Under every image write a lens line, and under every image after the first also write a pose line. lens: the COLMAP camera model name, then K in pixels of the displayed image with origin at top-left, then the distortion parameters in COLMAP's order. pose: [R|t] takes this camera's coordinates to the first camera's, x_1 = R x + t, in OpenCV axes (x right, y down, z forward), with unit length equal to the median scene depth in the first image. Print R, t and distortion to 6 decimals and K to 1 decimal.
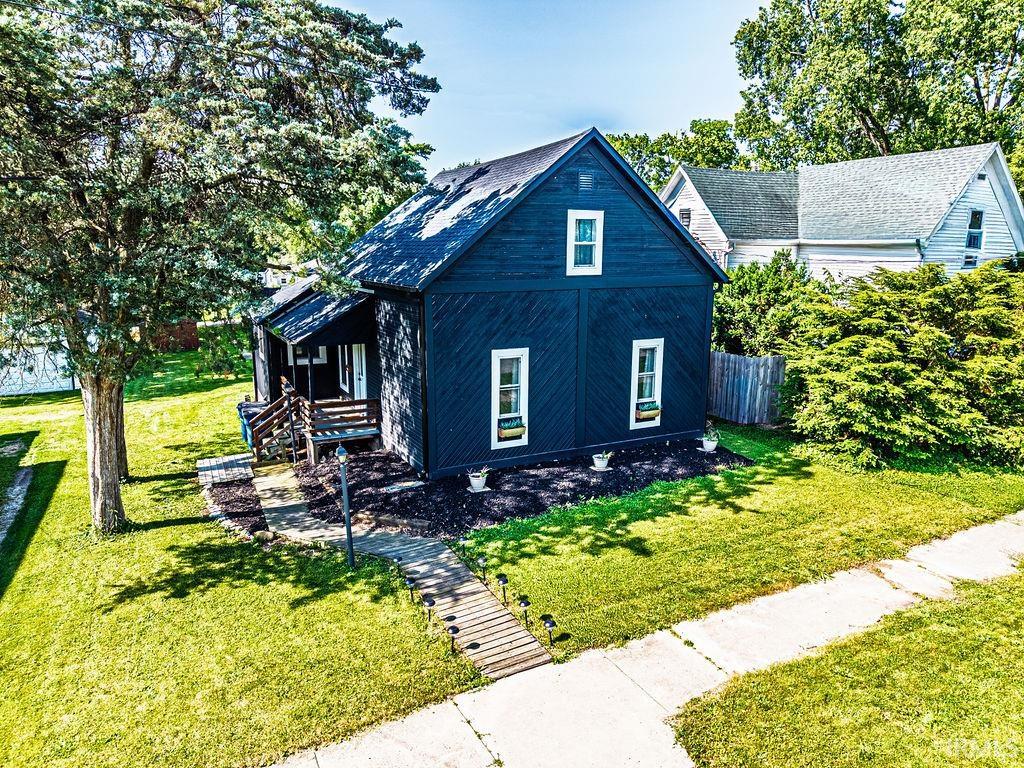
lens RADIAL K [[682.8, 0, 512.0], [0, 682.8, 384.0], [0, 0, 1]] dist [0.038267, -0.037700]
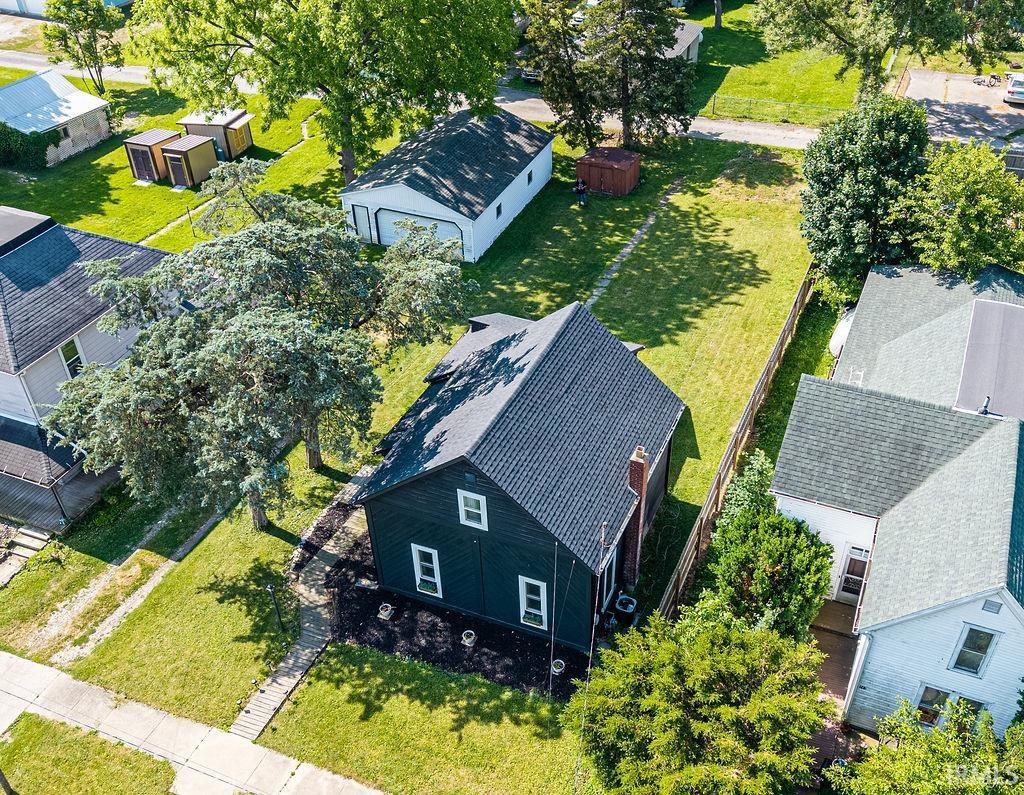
lens RADIAL K [[1010.1, 0, 573.4], [0, 1010.1, 432.7], [0, 0, 1]] dist [0.112264, -0.204578]
pose [[0.664770, 0.470770, -0.580049, 1.369972], [-0.145291, 0.843103, 0.517753, -1.445389], [0.732783, -0.259910, 0.628868, -0.063573]]
